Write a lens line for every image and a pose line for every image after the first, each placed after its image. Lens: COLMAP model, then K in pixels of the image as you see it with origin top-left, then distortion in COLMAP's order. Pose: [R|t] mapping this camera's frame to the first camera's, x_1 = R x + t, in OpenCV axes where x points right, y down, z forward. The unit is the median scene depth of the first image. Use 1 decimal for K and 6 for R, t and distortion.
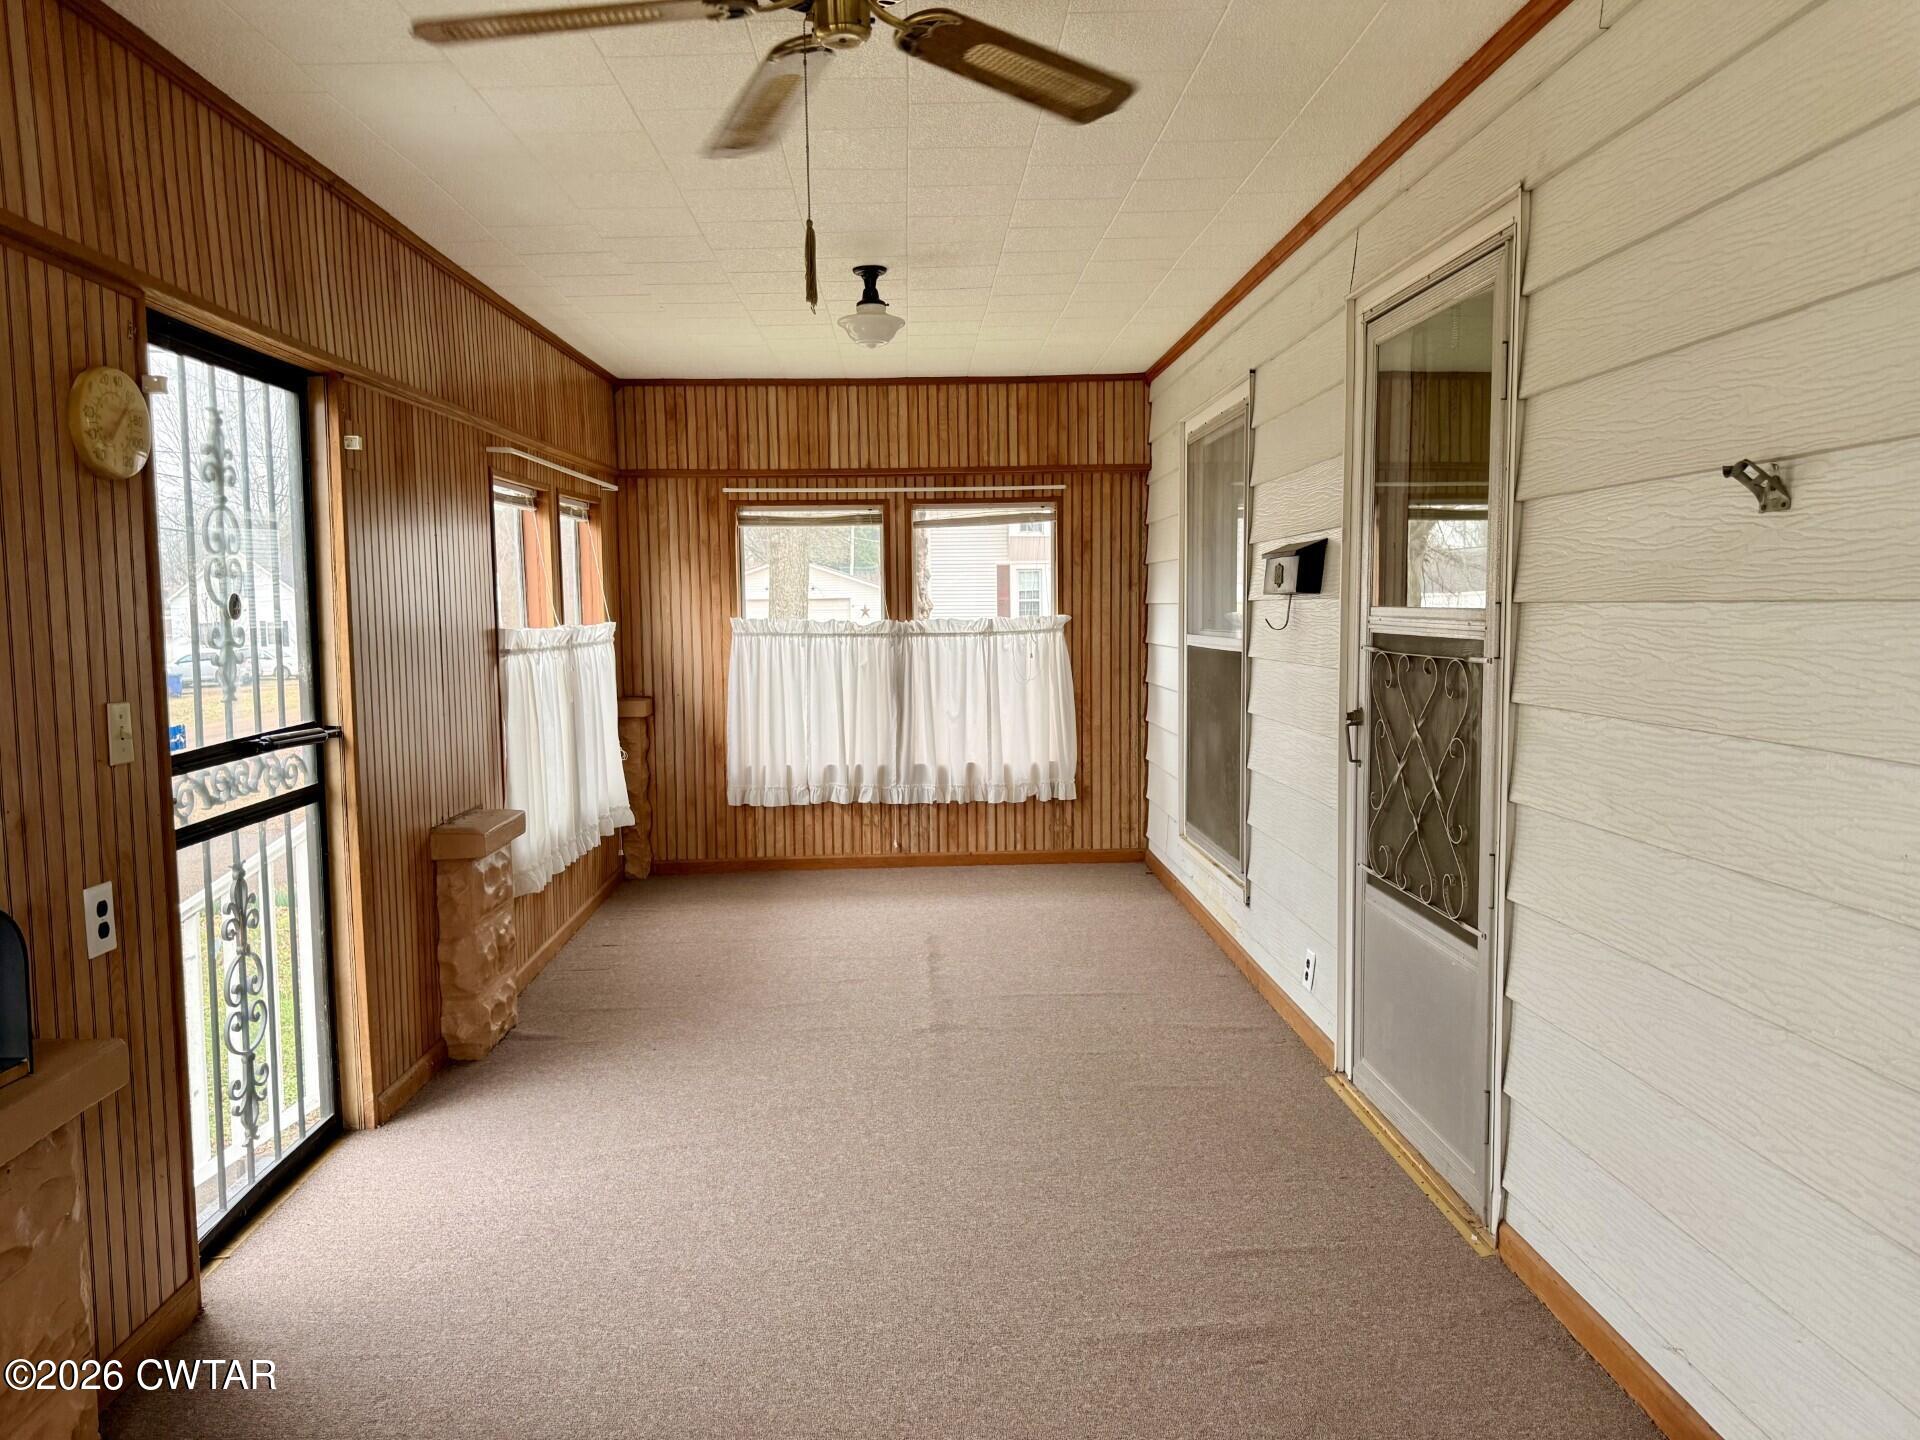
lens RADIAL K [[1329.4, 0, 962.5], [0, 1329.4, 712.6], [0, 0, 1]] dist [0.065883, -0.102197]
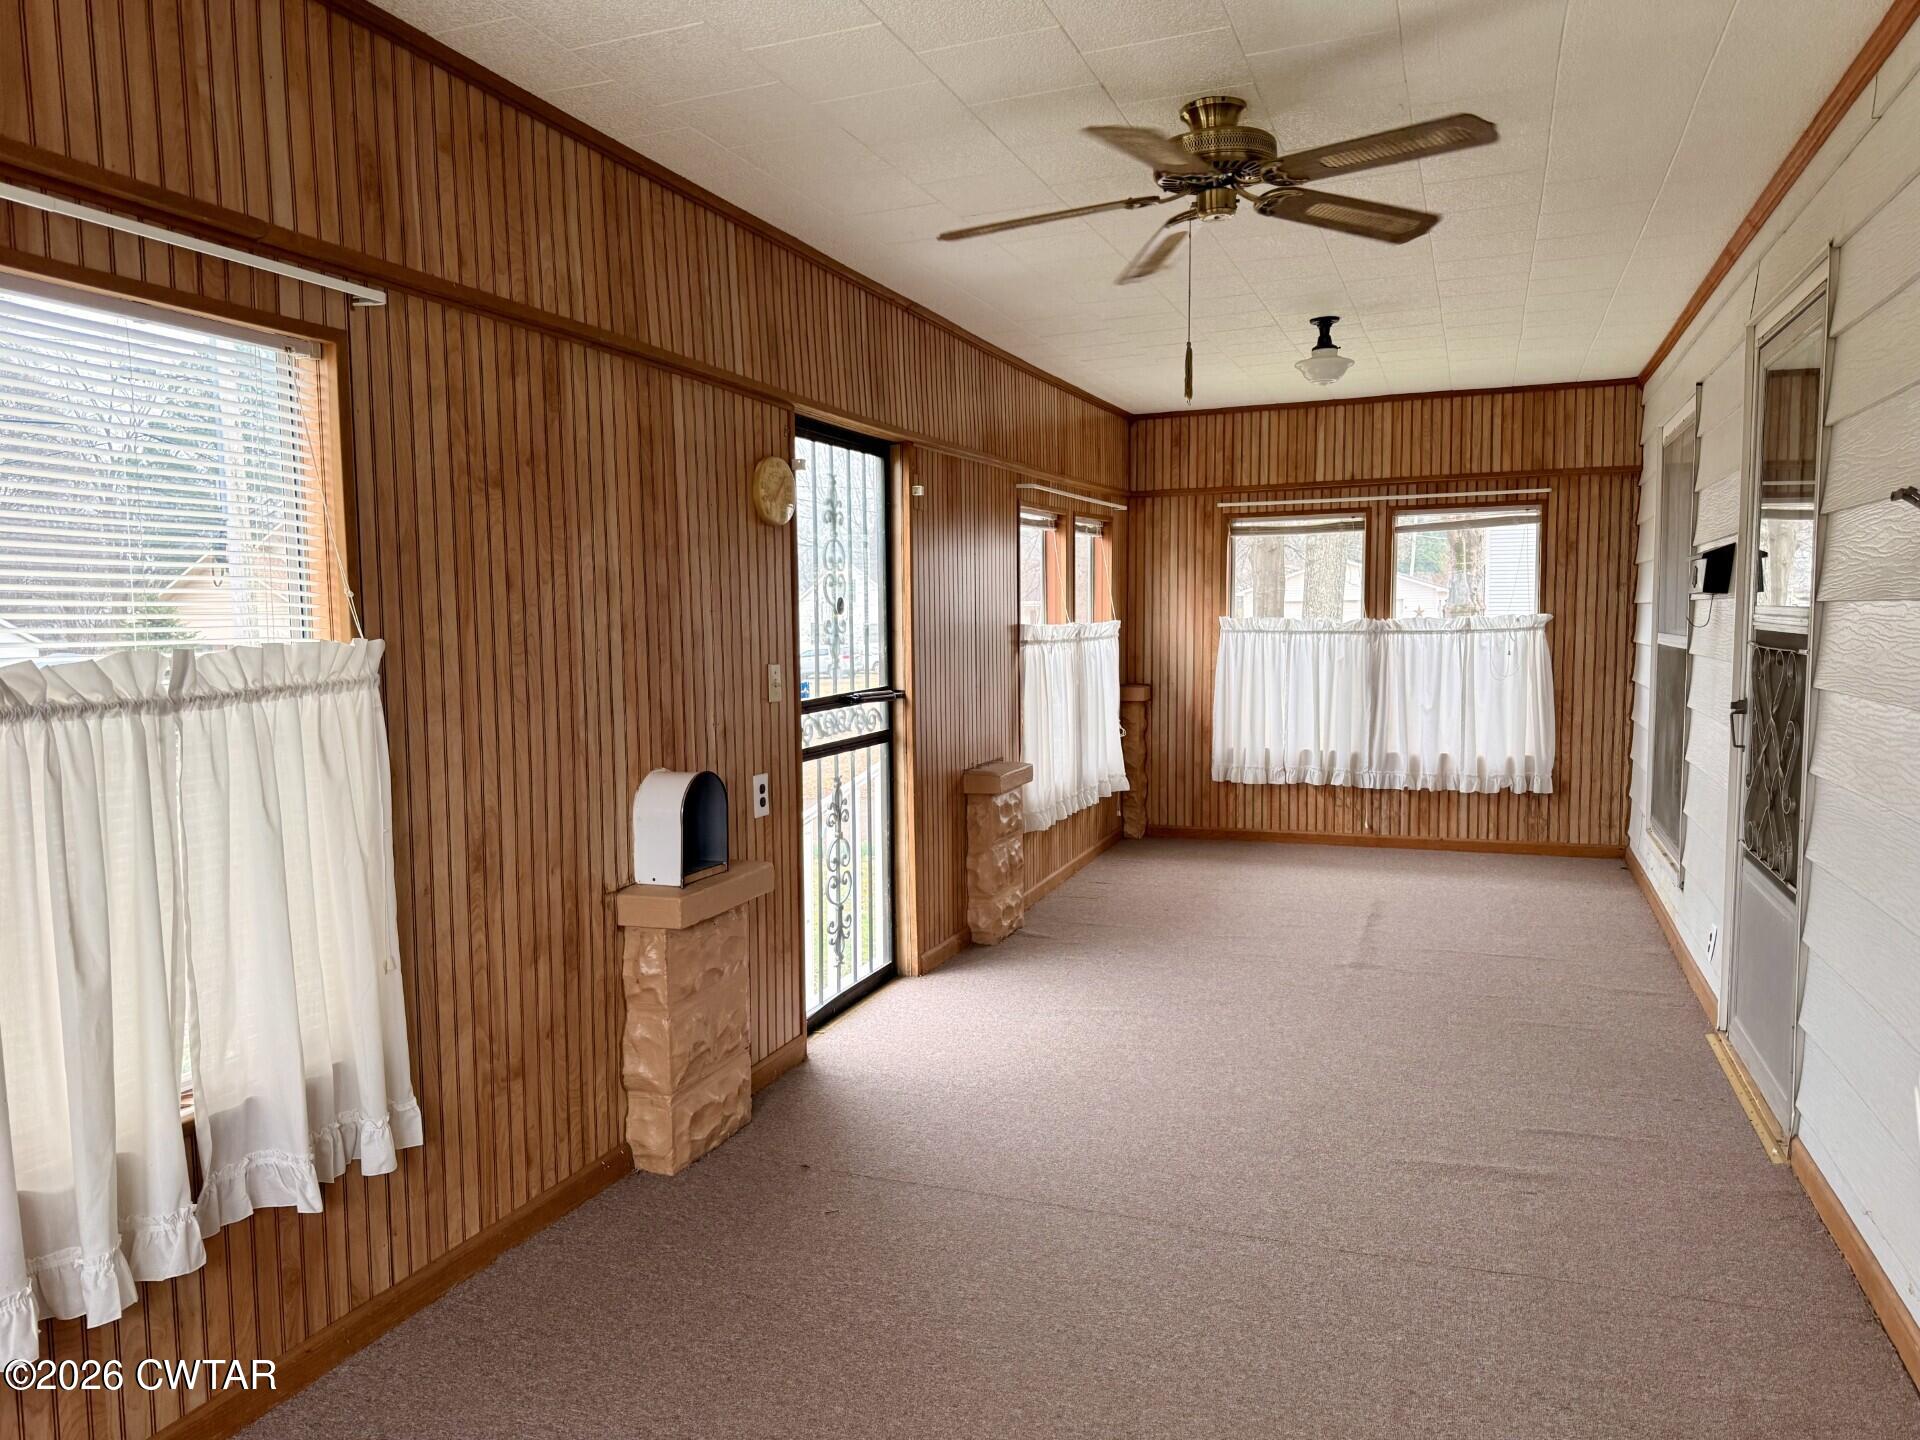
lens RADIAL K [[1329.3, 0, 960.0], [0, 1329.3, 720.0], [0, 0, 1]] dist [0.042638, -0.095044]
pose [[0.918025, 0.030984, -0.395309, 0.107839], [-0.030040, 0.999512, 0.008579, 0.020265], [0.395382, 0.003999, 0.918508, -0.194911]]
